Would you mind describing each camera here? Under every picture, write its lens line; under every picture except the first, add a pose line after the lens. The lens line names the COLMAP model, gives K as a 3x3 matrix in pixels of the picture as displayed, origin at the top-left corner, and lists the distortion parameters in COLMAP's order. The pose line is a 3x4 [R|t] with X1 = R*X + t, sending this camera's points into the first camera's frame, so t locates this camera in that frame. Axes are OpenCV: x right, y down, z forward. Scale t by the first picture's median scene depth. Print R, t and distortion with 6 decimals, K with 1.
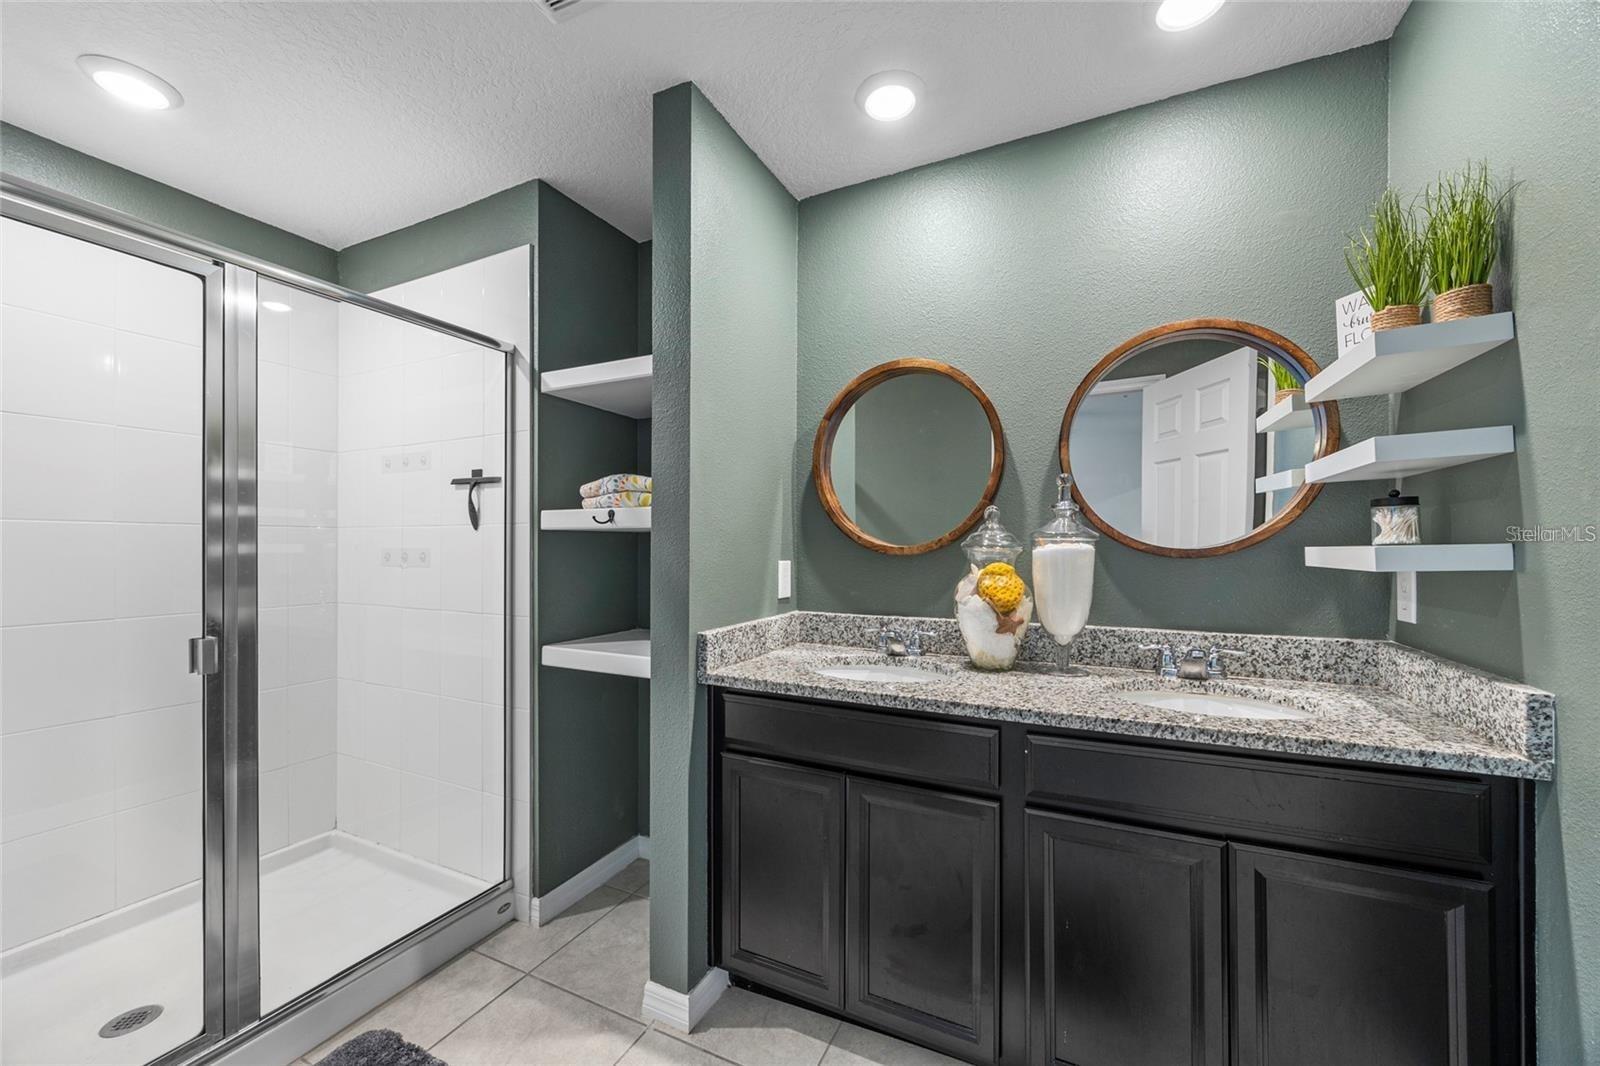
lens RADIAL K [[640.0, 0, 799.0], [0, 640.0, 539.7], [0, 0, 1]] dist [-0.001469, -0.001286]
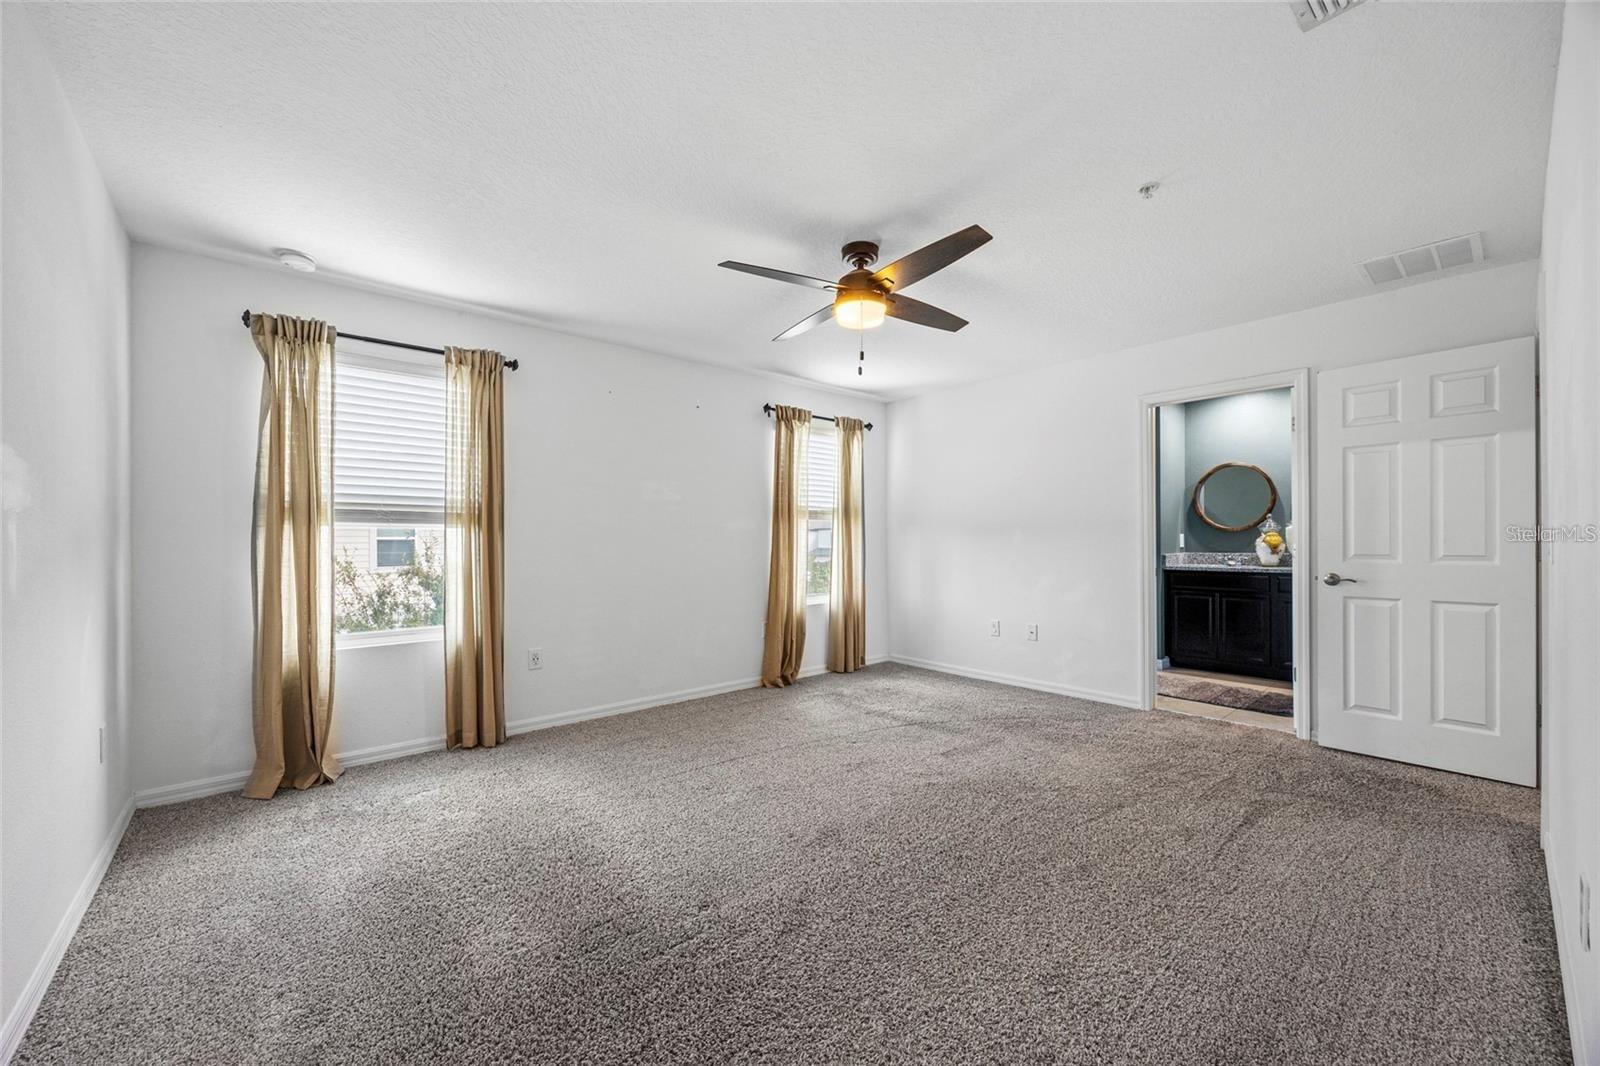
lens RADIAL K [[640.0, 0, 794.1], [0, 640.0, 538.1], [0, 0, 1]] dist [-0.001469, -0.001286]
pose [[0.925895, -0.007780, -0.377701, -0.644897], [0.009765, 0.999947, 0.003340, 0.030593], [0.377655, -0.006781, 0.925921, -2.669182]]
